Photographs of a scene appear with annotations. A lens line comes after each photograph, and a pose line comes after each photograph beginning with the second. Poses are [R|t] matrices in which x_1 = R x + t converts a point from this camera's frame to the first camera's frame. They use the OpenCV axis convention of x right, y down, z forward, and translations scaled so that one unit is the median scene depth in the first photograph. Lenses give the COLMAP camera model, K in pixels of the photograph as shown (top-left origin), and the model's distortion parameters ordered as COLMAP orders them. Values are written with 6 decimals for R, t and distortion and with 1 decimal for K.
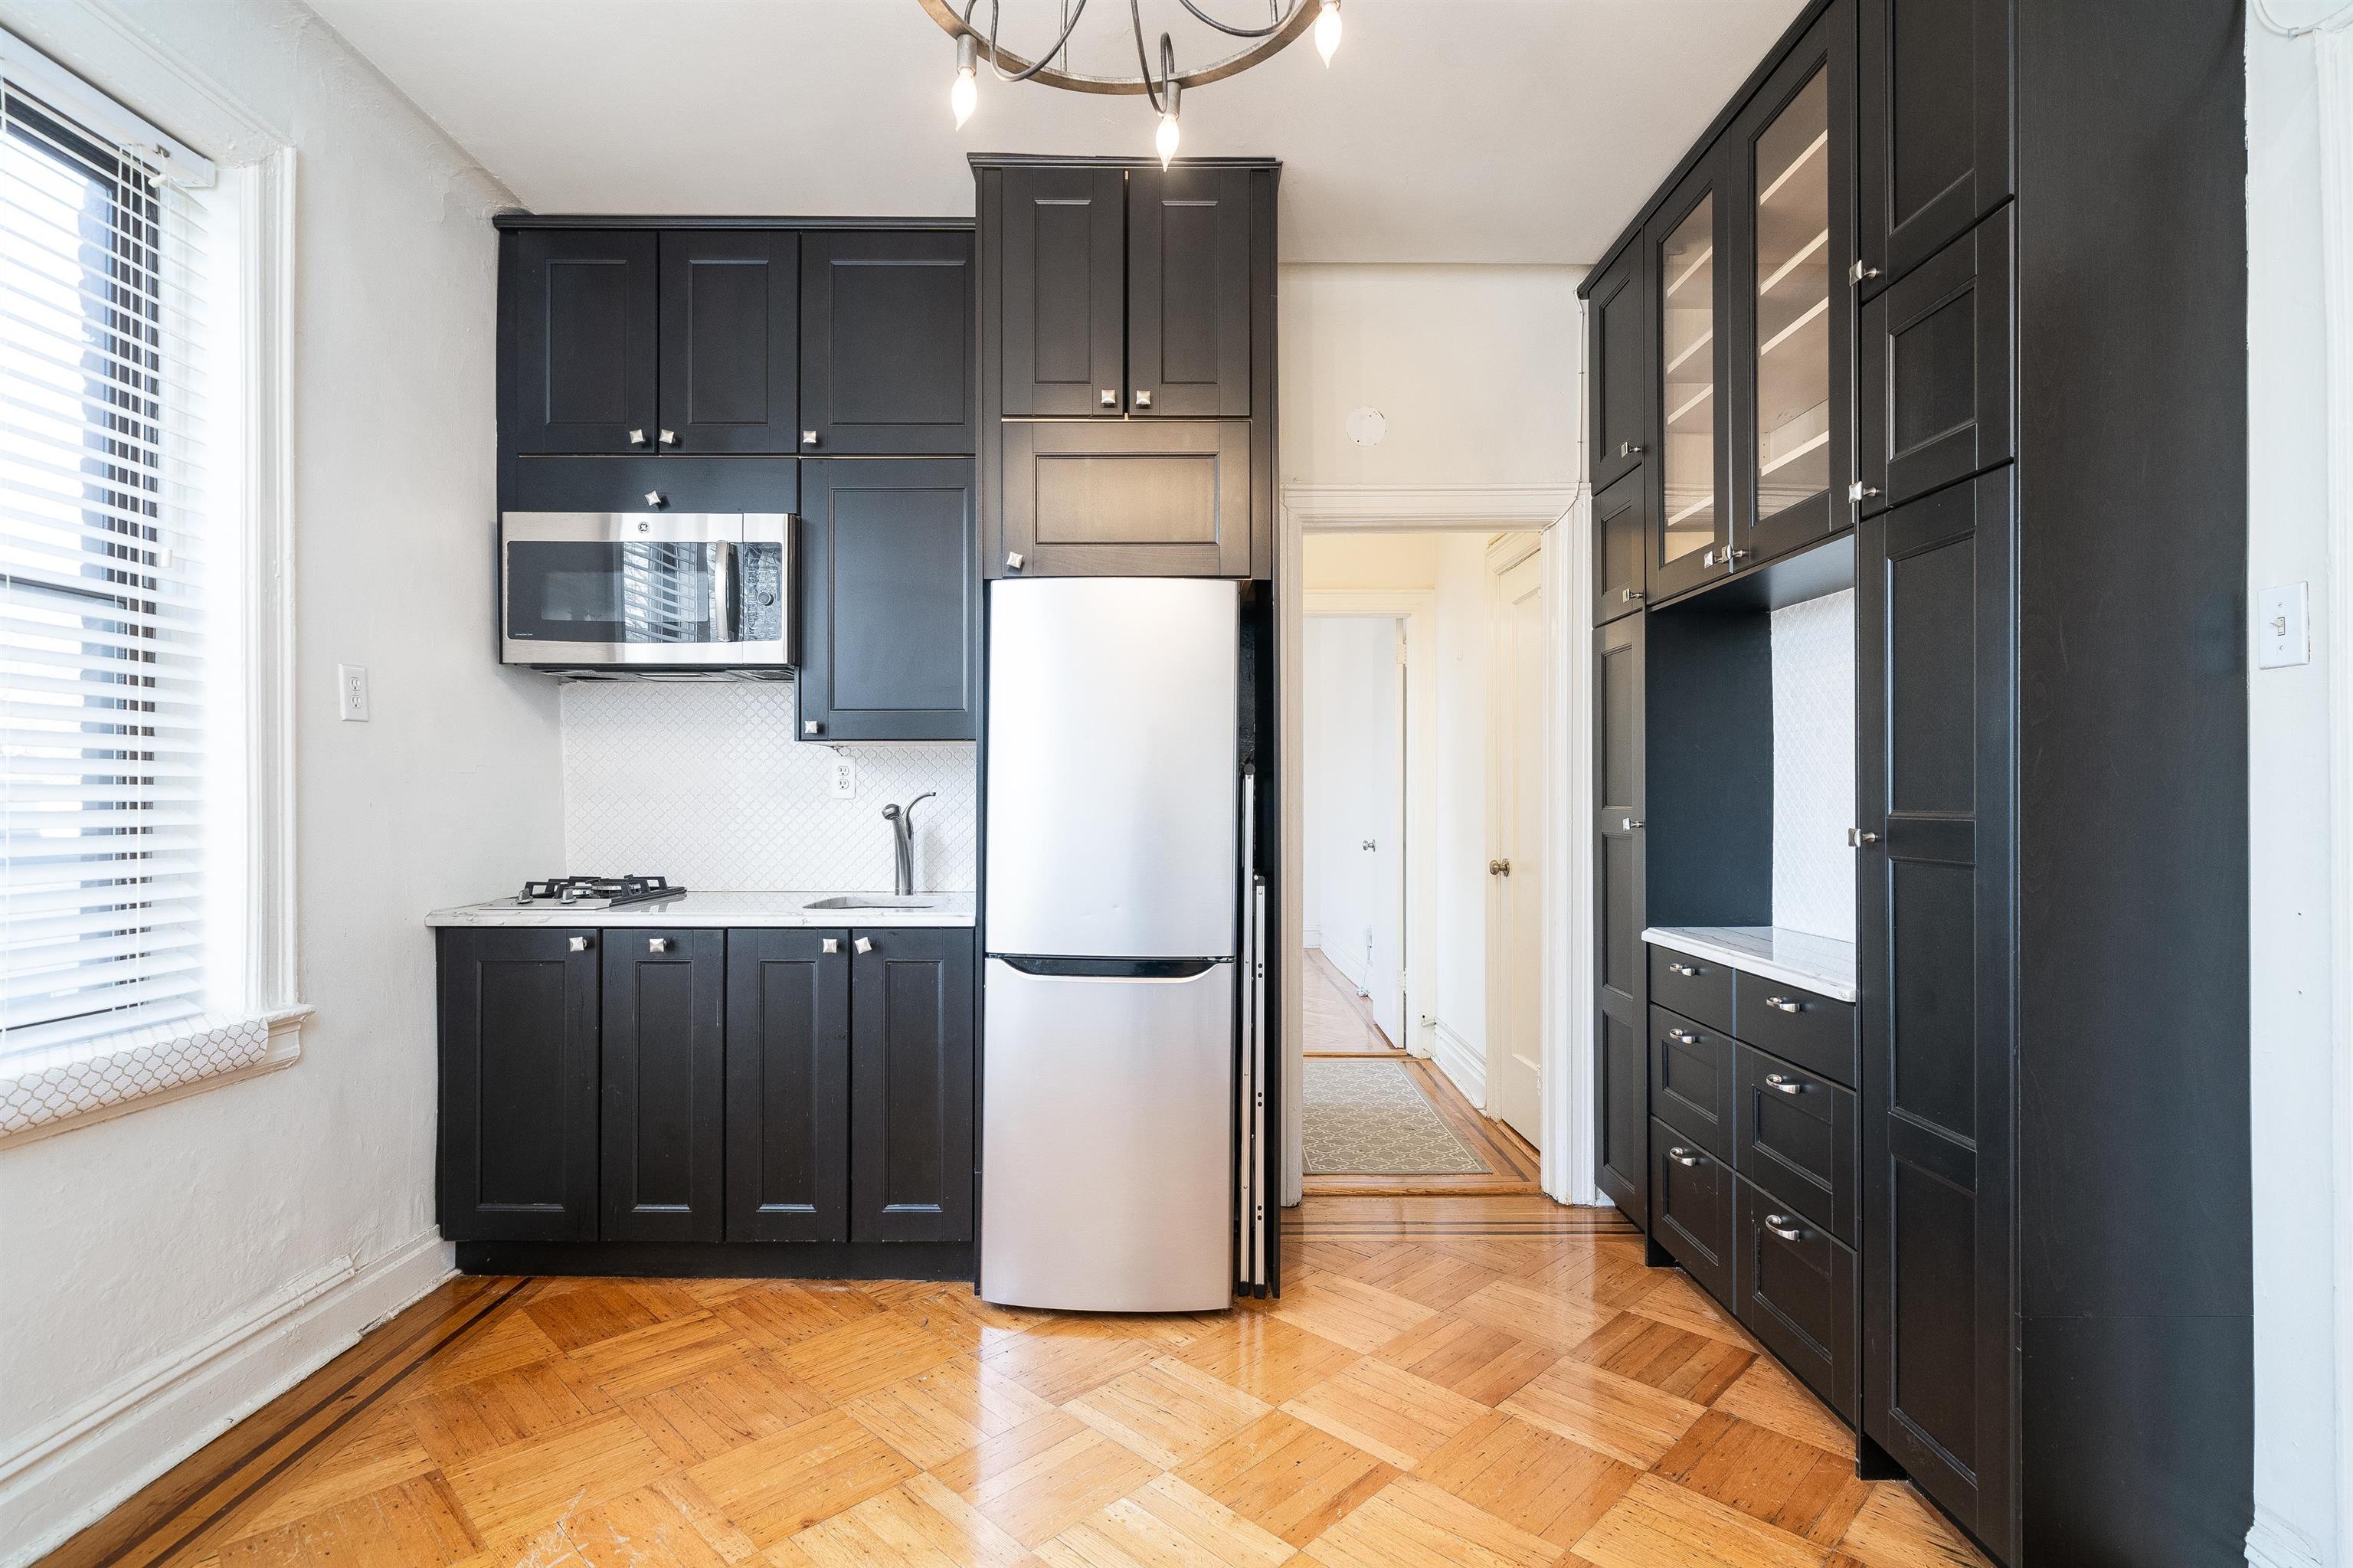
lens RADIAL K [[1162.5, 0, 1176.5], [0, 1162.5, 784.0], [0, 0, 1]] dist [0.003468, 0.001053]
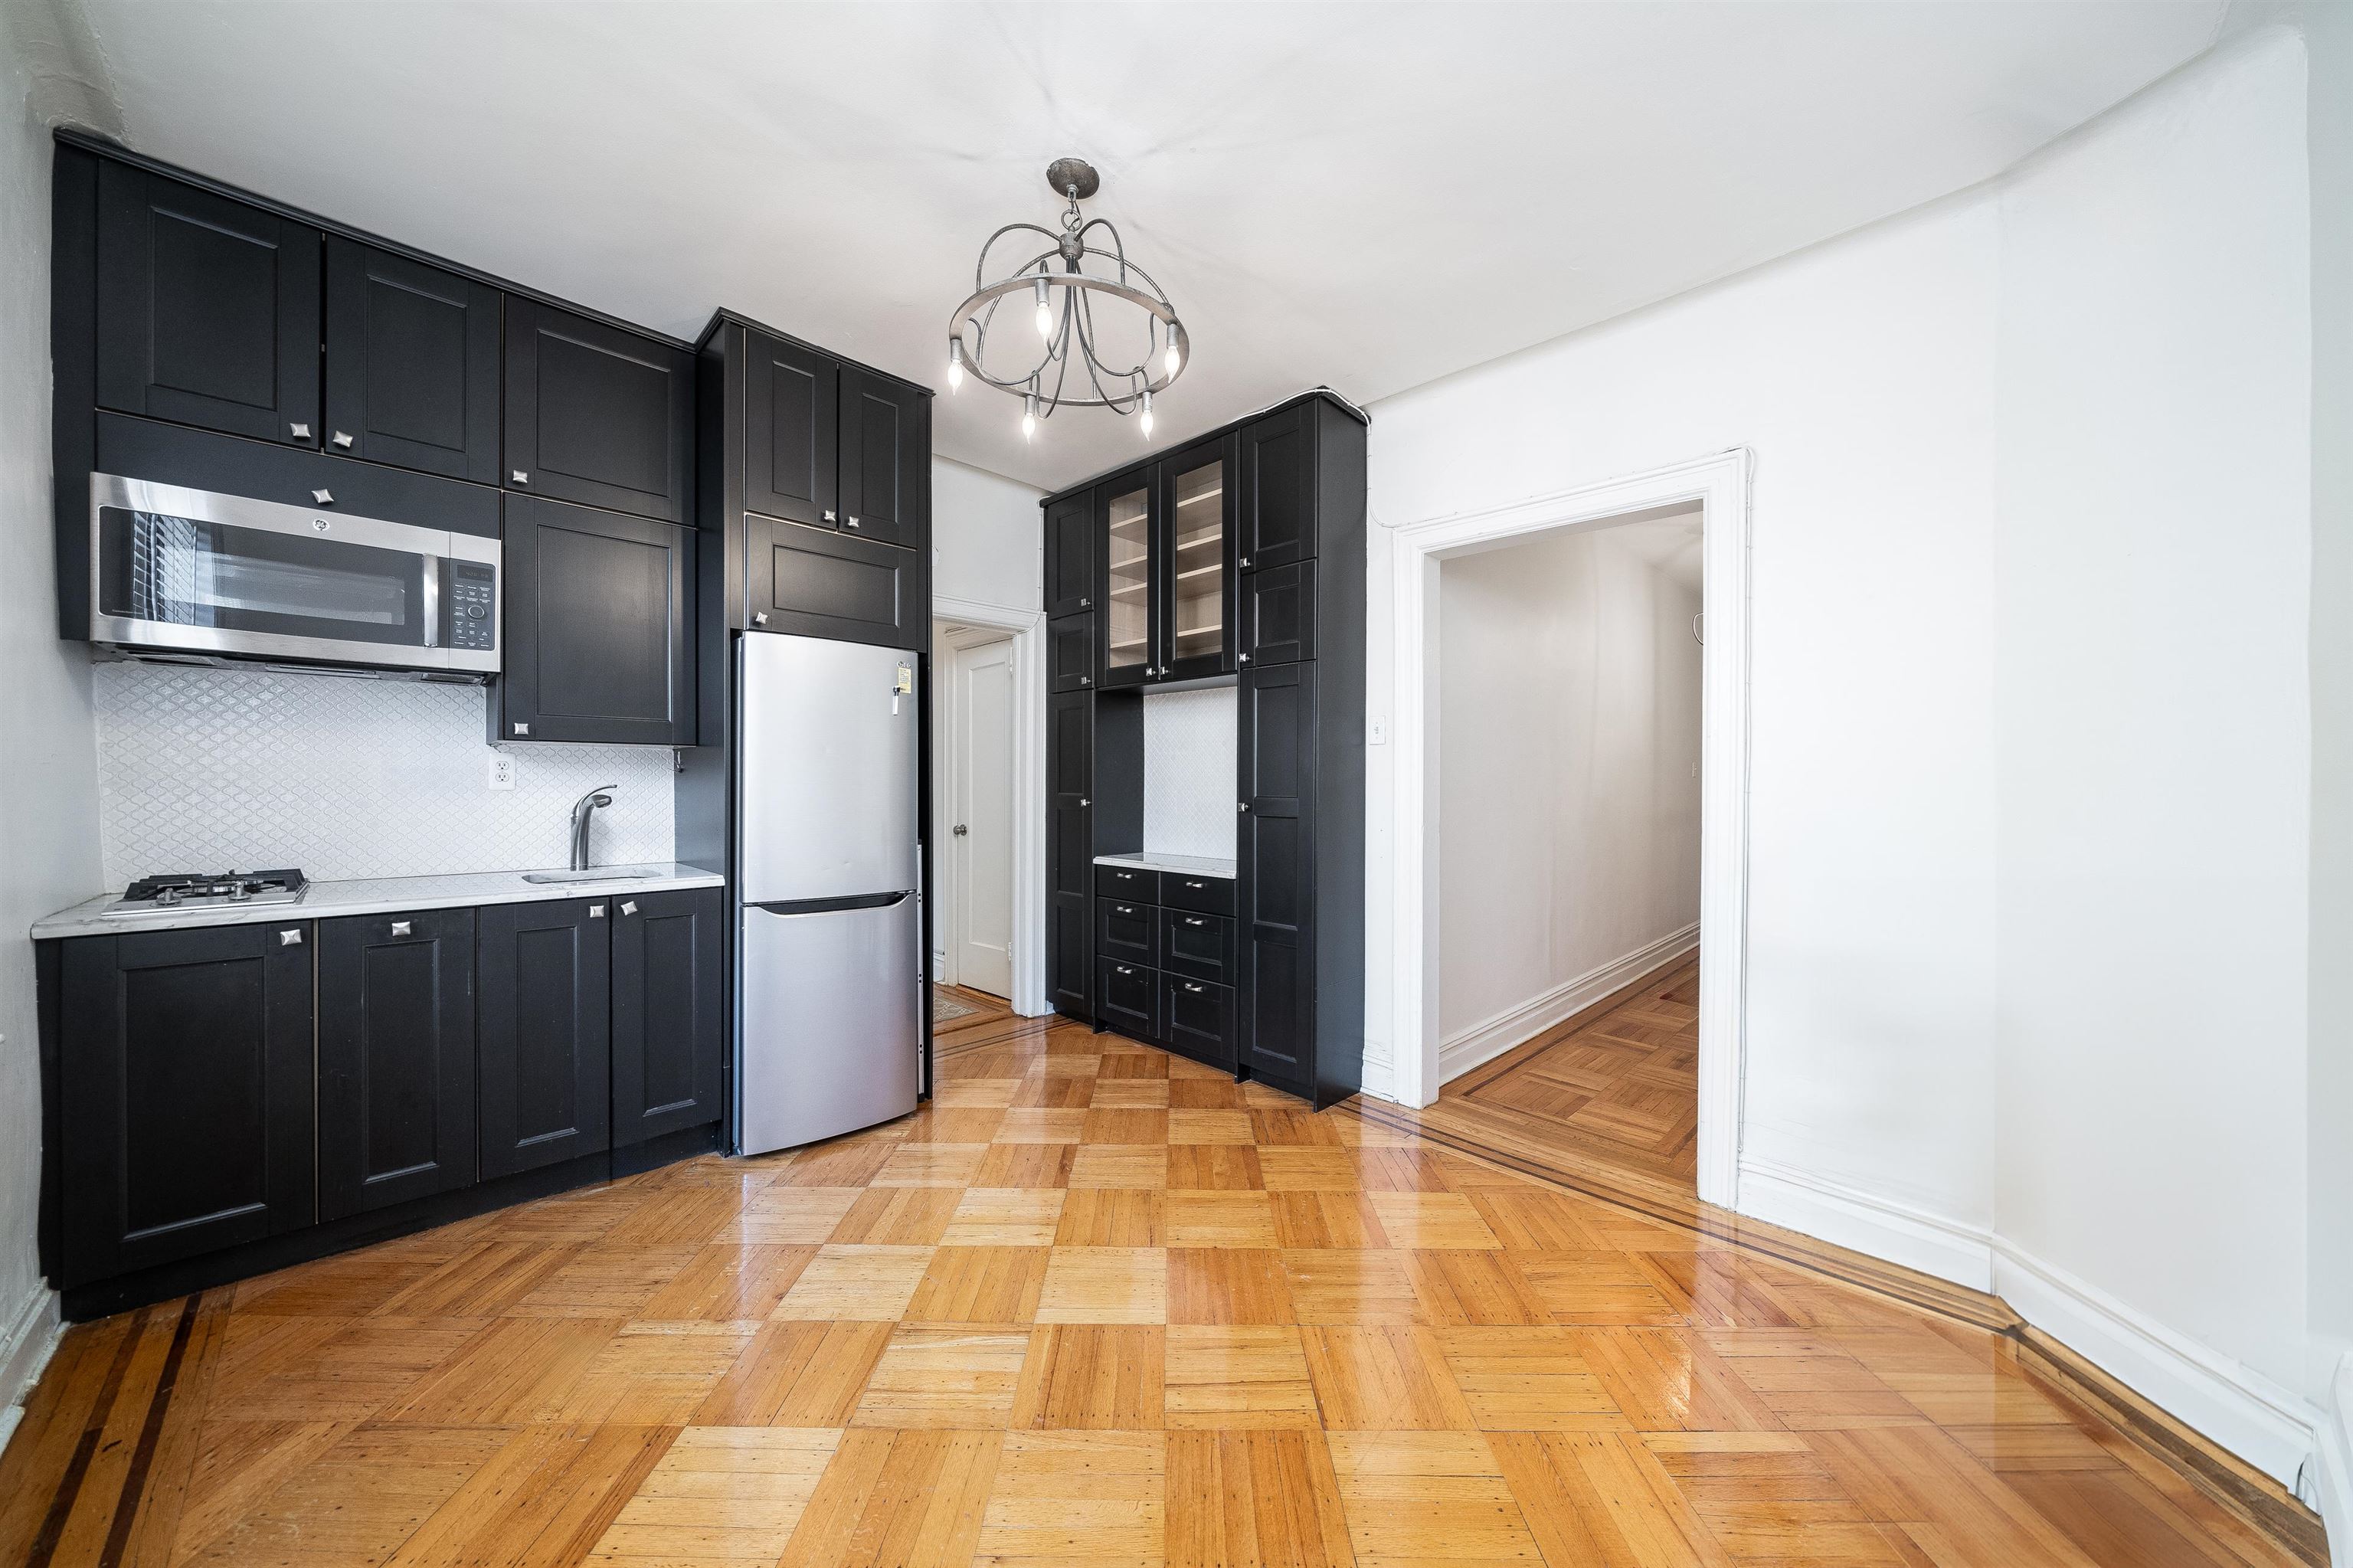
lens RADIAL K [[804.7, 0, 1182.4], [0, 804.7, 784.9], [0, 0, 1]] dist [-0.001642, -0.000065]
pose [[0.705847, 0.001503, 0.708362, -0.454273], [-0.010280, 0.999914, 0.008121, -0.007288], [-0.708289, -0.013014, 0.705802, -0.031195]]
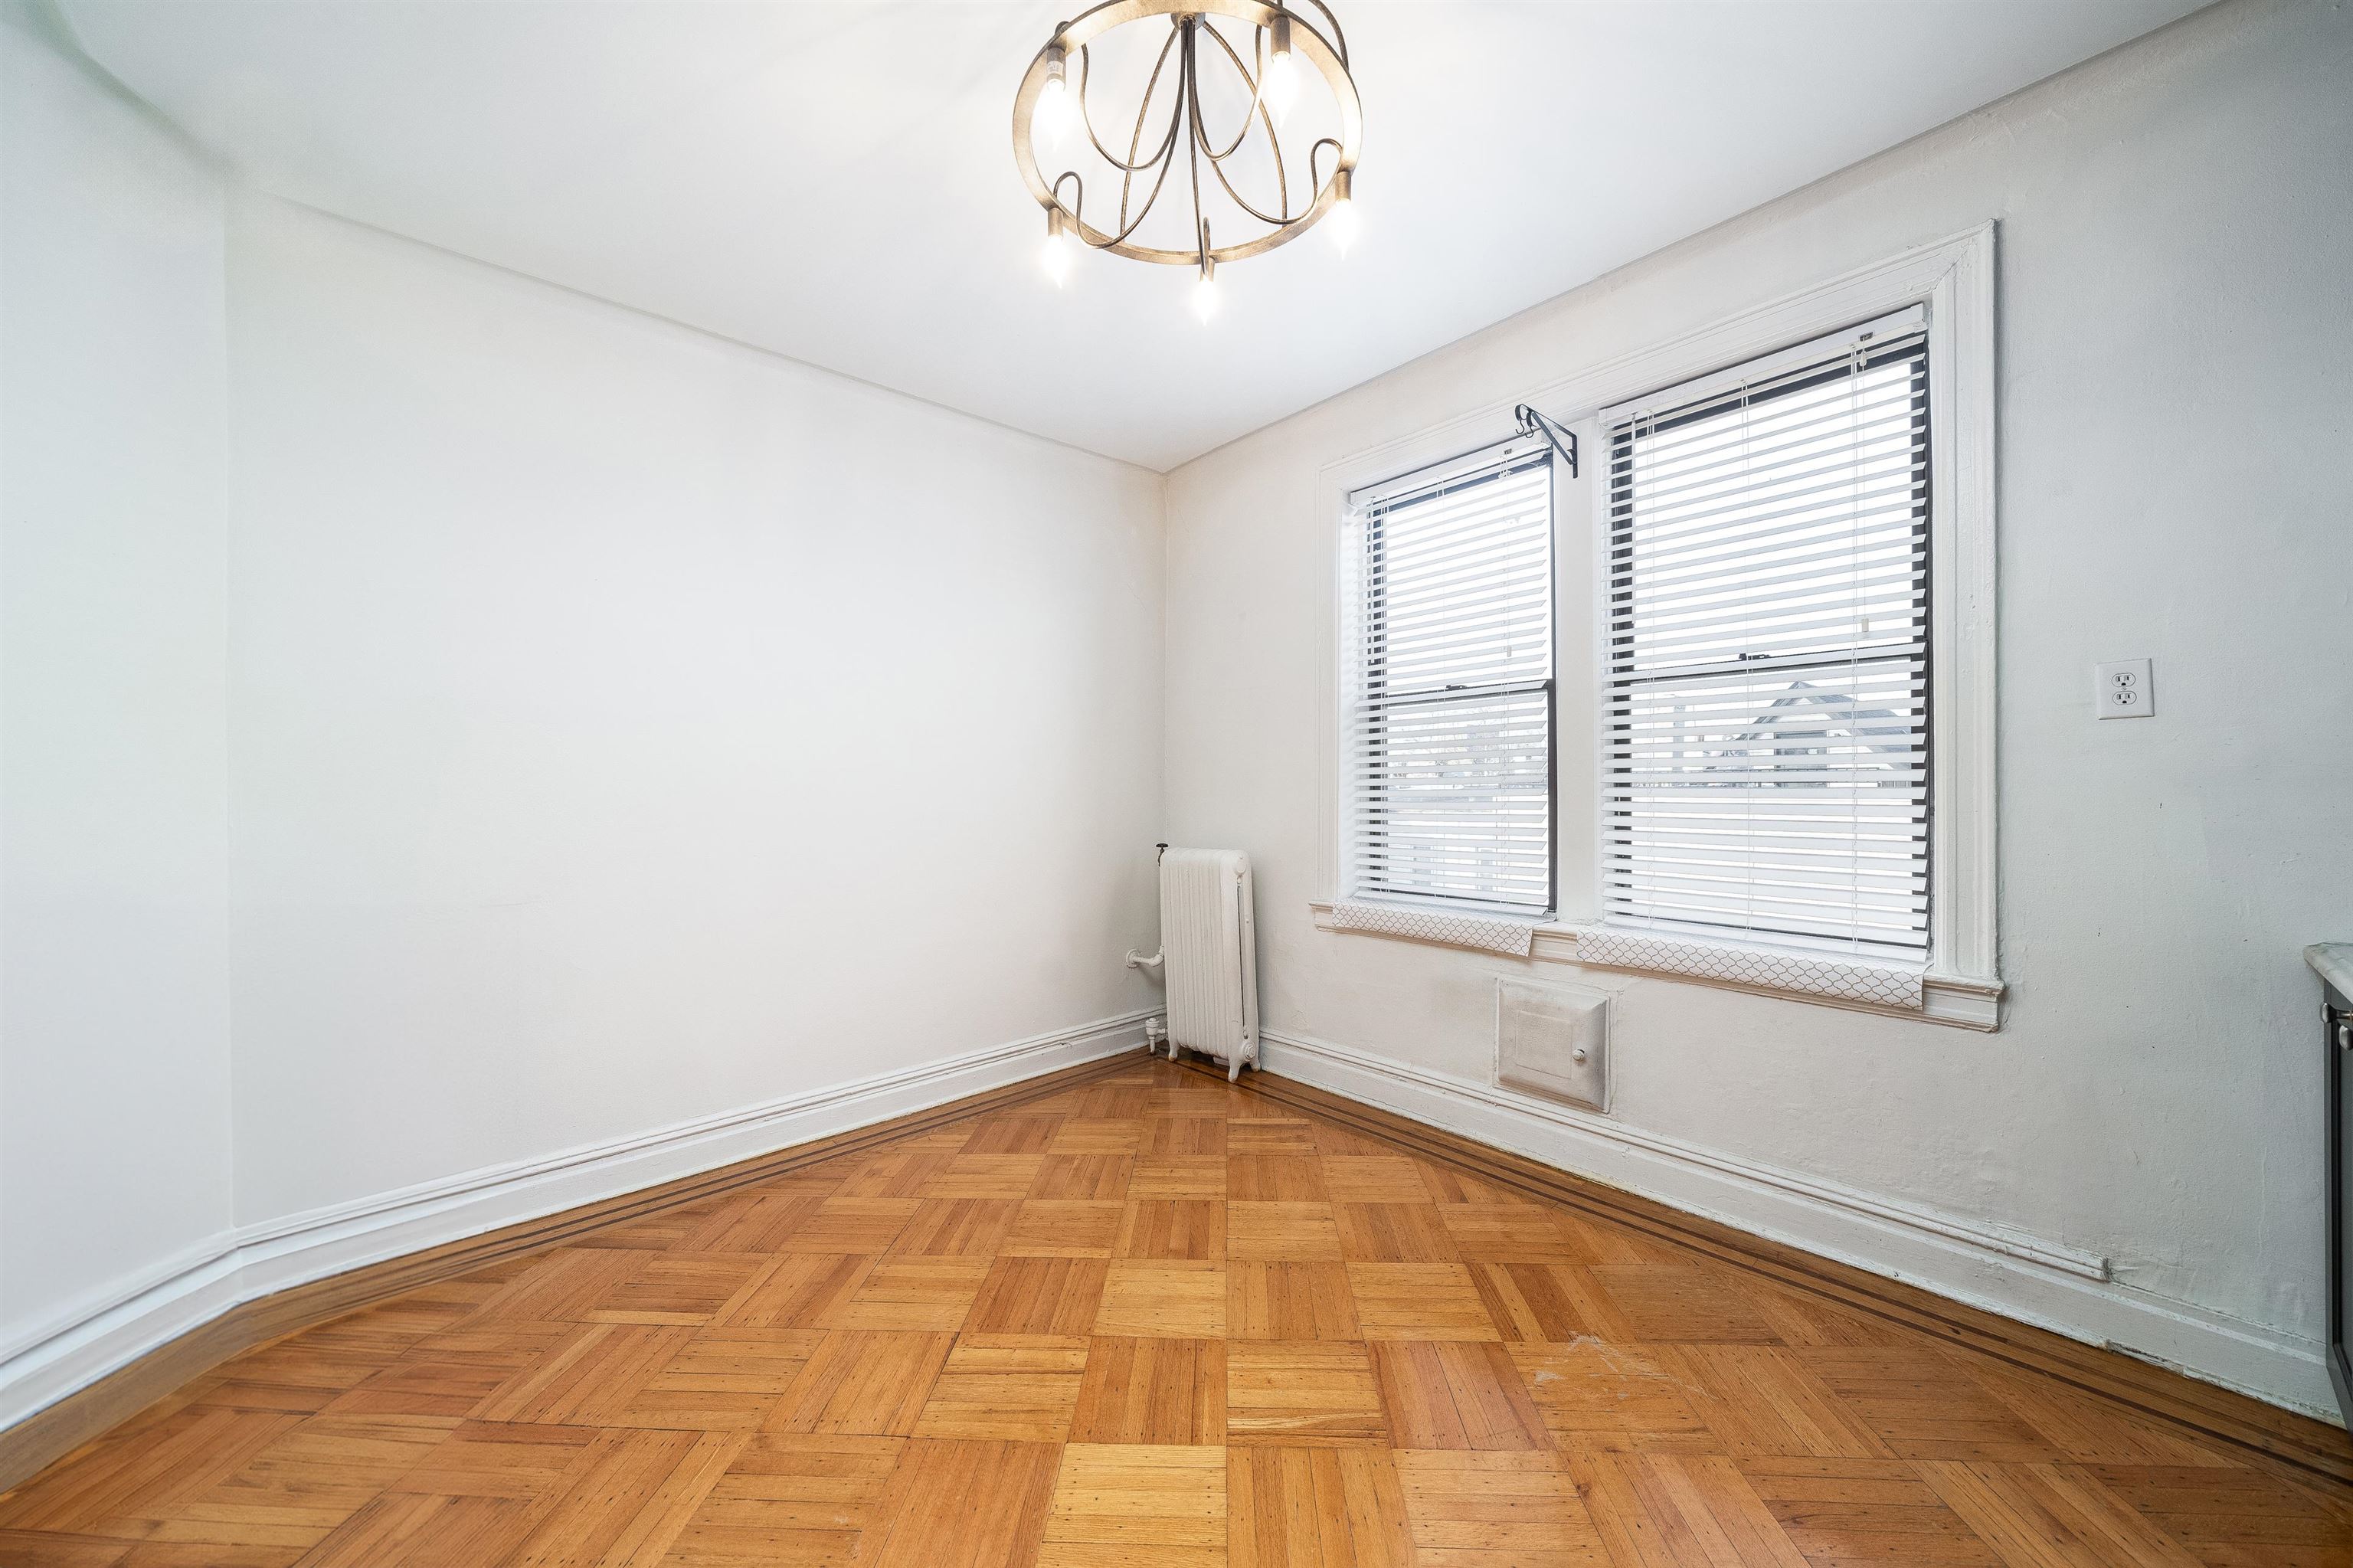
lens RADIAL K [[828.9, 0, 1177.8], [0, 828.9, 786.5], [0, 0, 1]] dist [-0.001361, -0.000129]
pose [[-0.752162, -0.003100, -0.658971, 0.310307], [0.008803, 0.999852, -0.014752, 0.005453], [0.658919, -0.016897, -0.752024, 0.906863]]
